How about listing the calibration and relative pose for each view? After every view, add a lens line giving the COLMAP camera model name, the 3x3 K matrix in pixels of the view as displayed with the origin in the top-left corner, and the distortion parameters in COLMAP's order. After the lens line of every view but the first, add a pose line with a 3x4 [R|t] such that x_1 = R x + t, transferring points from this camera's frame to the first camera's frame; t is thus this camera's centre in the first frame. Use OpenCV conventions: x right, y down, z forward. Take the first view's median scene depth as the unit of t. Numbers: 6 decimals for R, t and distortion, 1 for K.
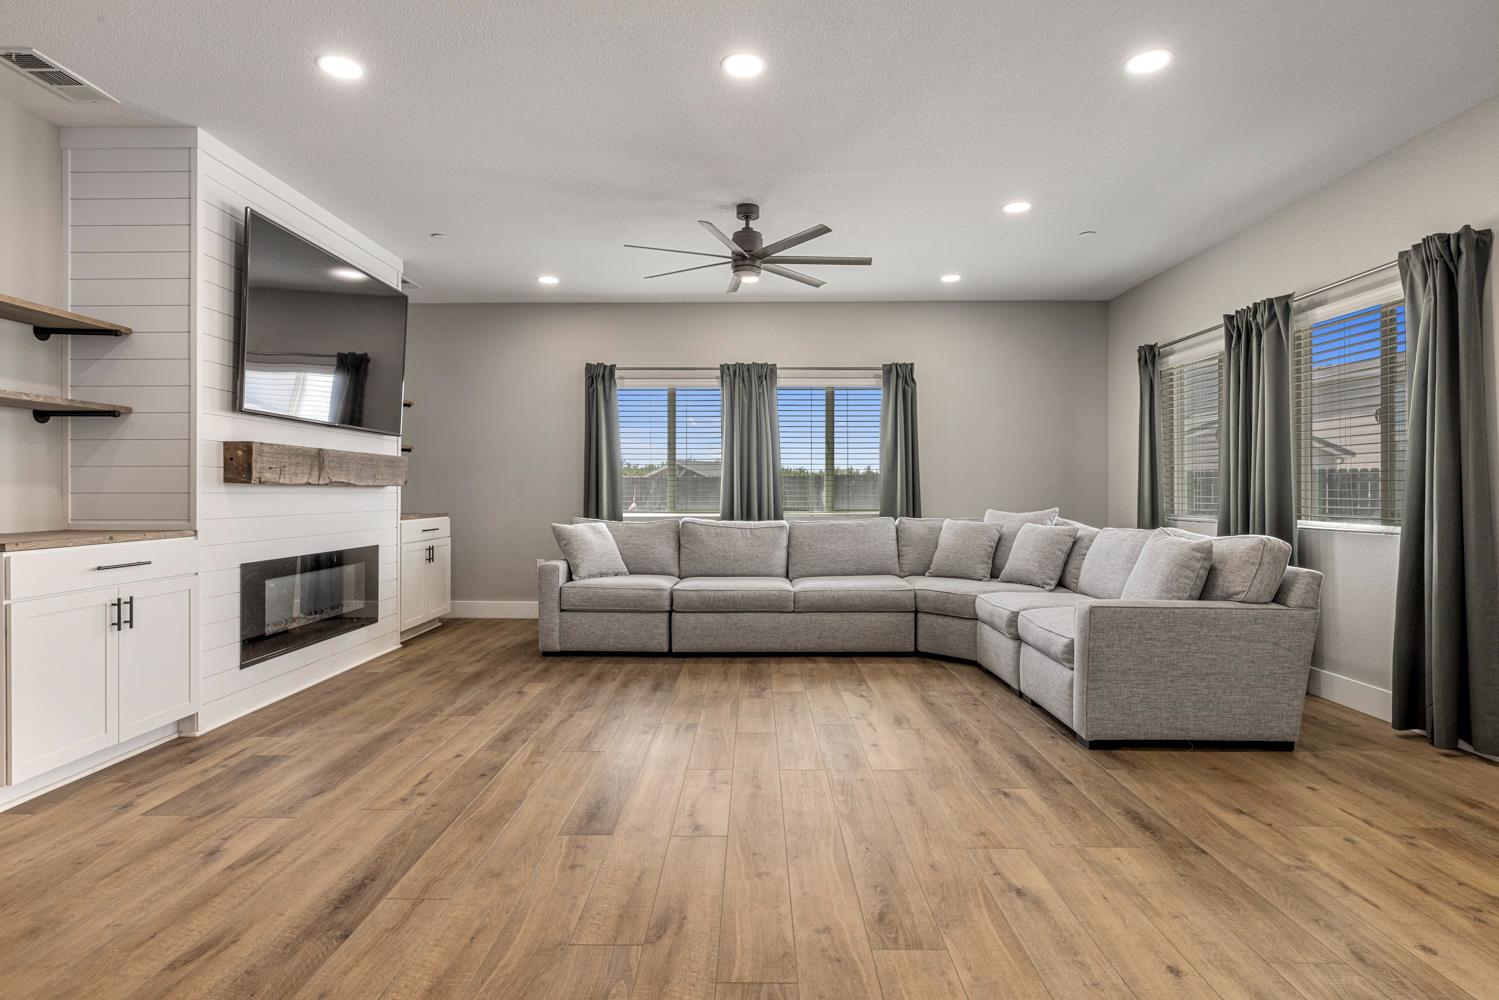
lens RADIAL K [[795.2, 0, 746.1], [0, 795.2, 493.9], [0, 0, 1]] dist [-0.000927, -0.000558]
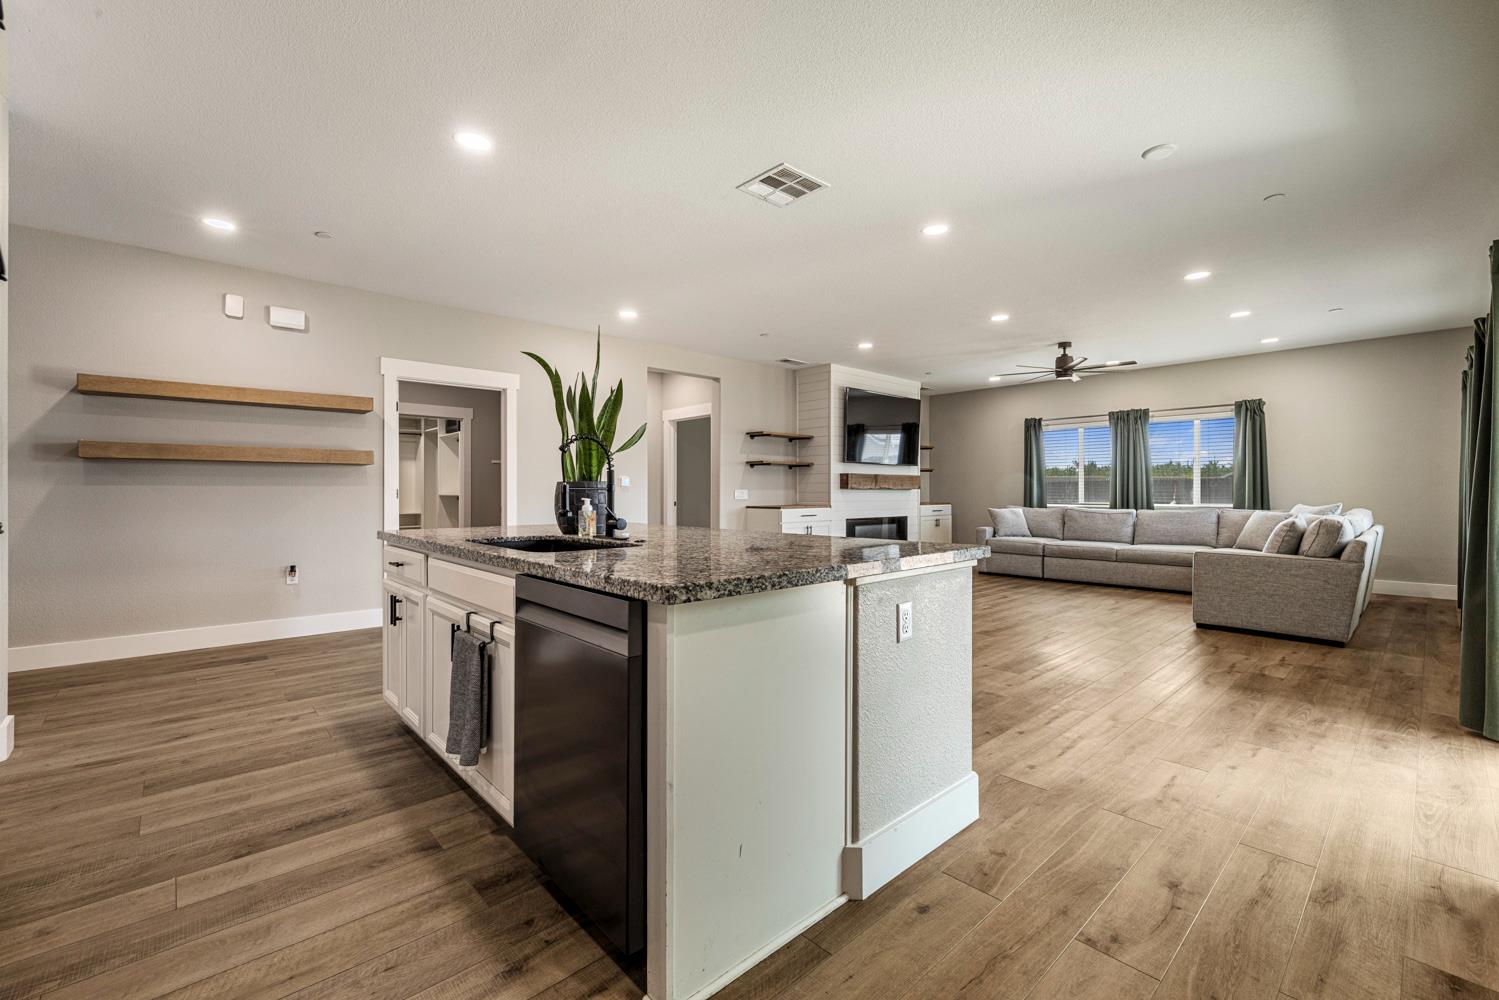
lens RADIAL K [[631.1, 0, 747.3], [0, 631.1, 491.9], [0, 0, 1]] dist [0.000634, -0.000046]
pose [[0.684598, -0.000859, -0.728920, 0.737318], [-0.000435, 0.999999, -0.001587, 0.000754], [0.728921, 0.001404, 0.684597, -0.750559]]
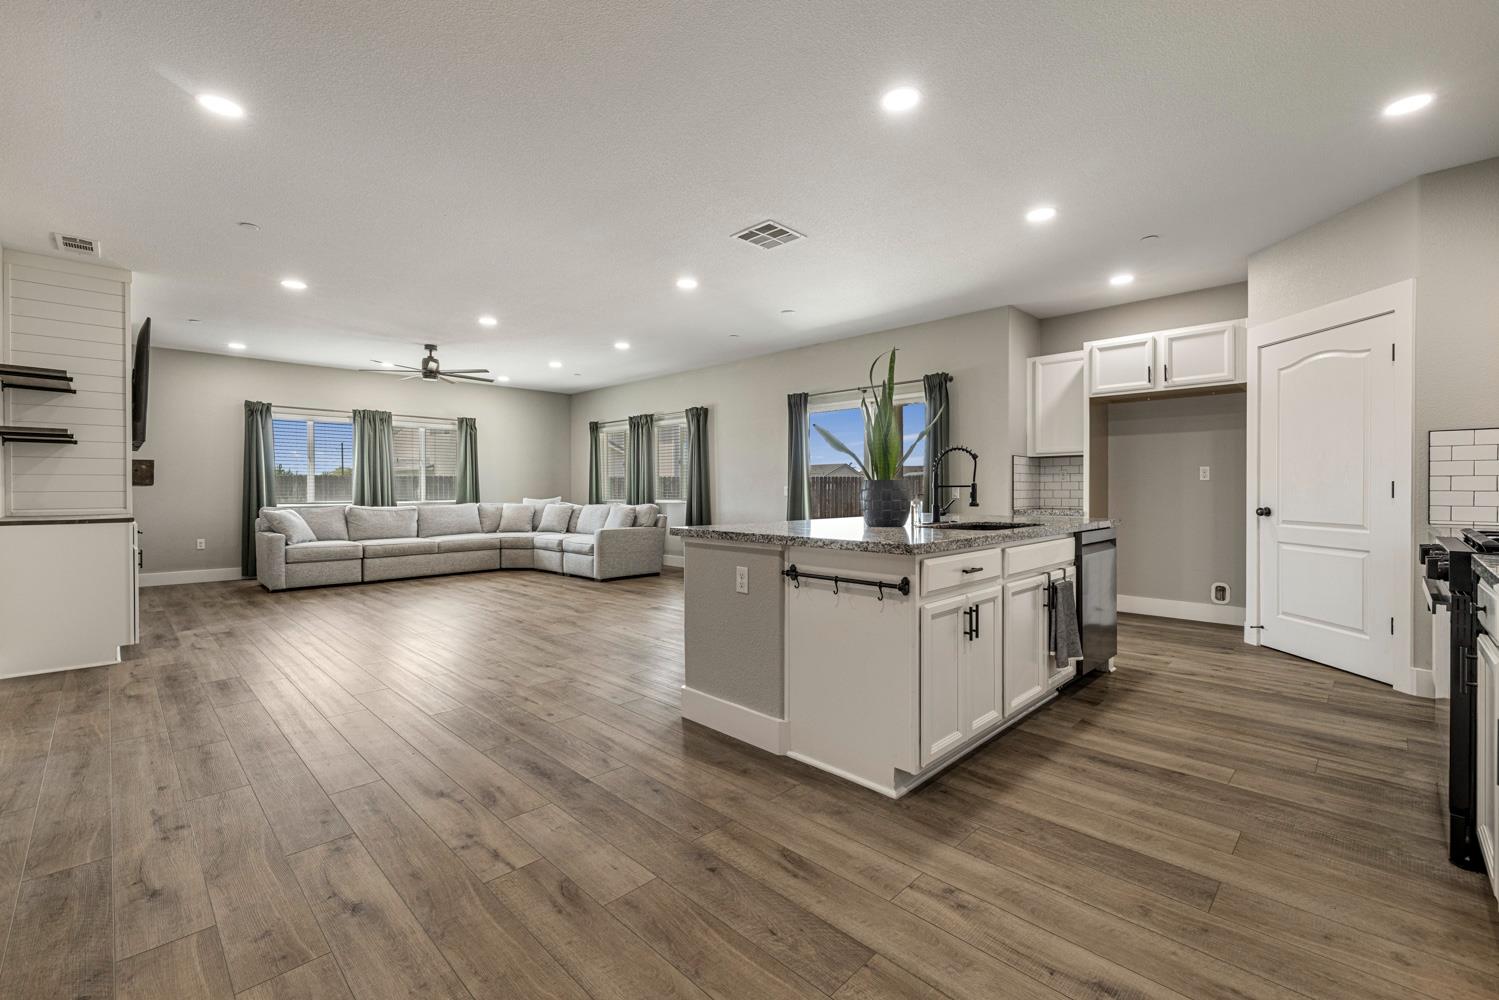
lens RADIAL K [[635.5, 0, 748.1], [0, 635.5, 493.7], [0, 0, 1]] dist [0.001783, 0.000170]
pose [[0.695779, -0.008013, 0.718212, -0.737687], [0.004299, 0.999966, 0.006993, -0.000091], [-0.718244, -0.001778, 0.695790, -0.837476]]
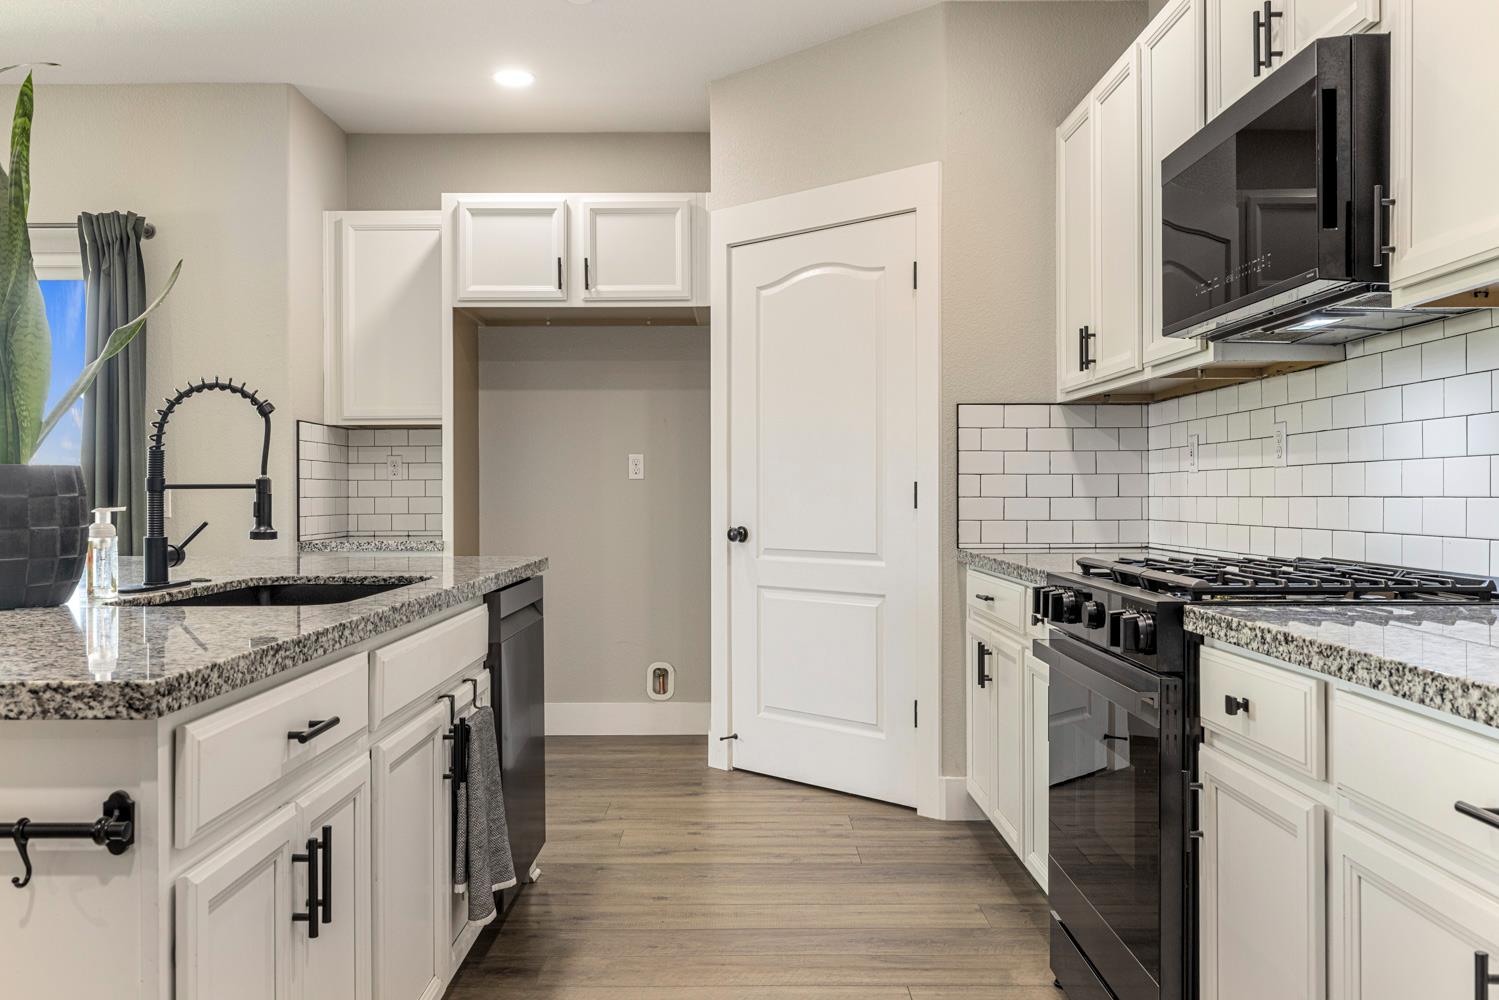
lens RADIAL K [[1250.4, 0, 743.3], [0, 1250.4, 496.1], [0, 0, 1]] dist [0.002980, 0.004482]
pose [[-0.011691, -0.003306, 0.999926, -0.548492], [0.004261, 0.999985, 0.003356, 0.000978], [-0.999923, 0.004300, -0.011677, -0.692474]]
